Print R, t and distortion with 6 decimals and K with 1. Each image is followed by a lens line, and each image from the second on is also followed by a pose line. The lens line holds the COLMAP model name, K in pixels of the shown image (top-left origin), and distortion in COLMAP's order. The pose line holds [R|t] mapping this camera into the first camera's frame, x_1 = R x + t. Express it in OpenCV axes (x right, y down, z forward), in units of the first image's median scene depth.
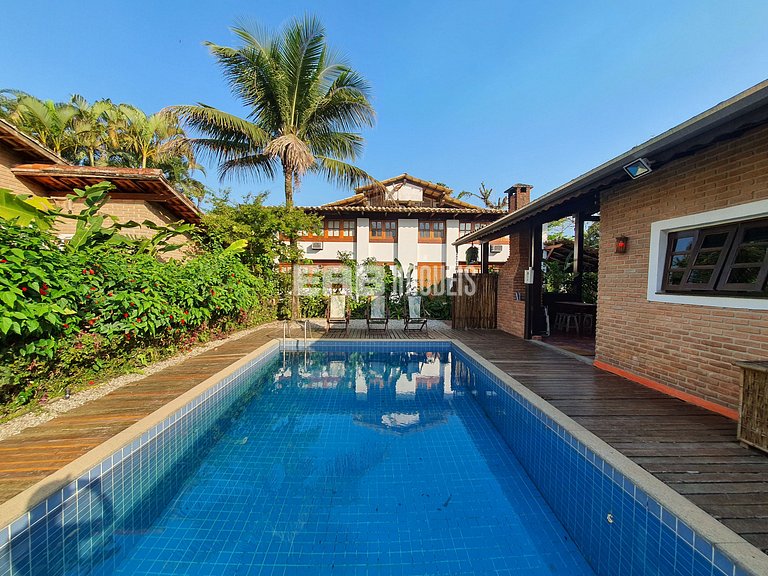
lens RADIAL K [[301.8, 0, 381.8], [0, 301.8, 288.3], [0, 0, 1]] dist [-0.001342, -0.000665]
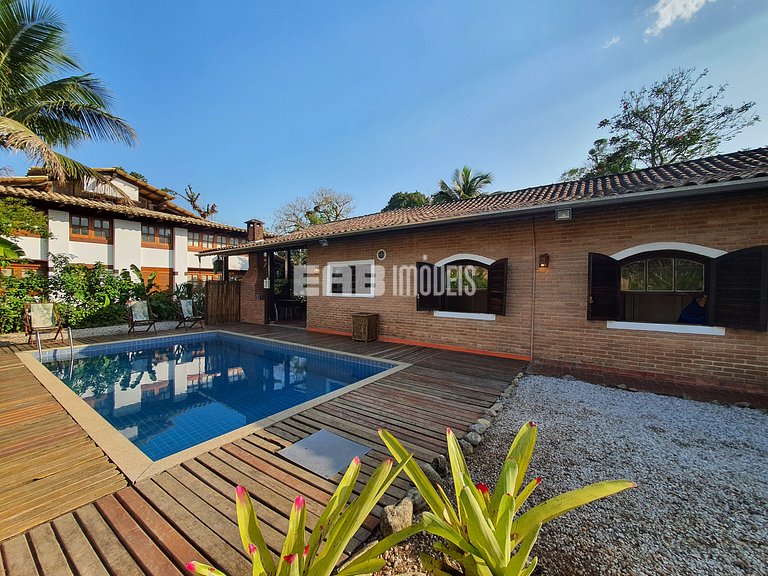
lens RADIAL K [[301.8, 0, 385.3], [0, 301.8, 285.8], [0, 0, 1]] dist [-0.001342, -0.000665]
pose [[0.589892, -0.005056, 0.807466, -0.198728], [0.020480, 0.999752, -0.008702, -0.001615], [-0.807222, 0.021670, 0.589849, -0.199722]]
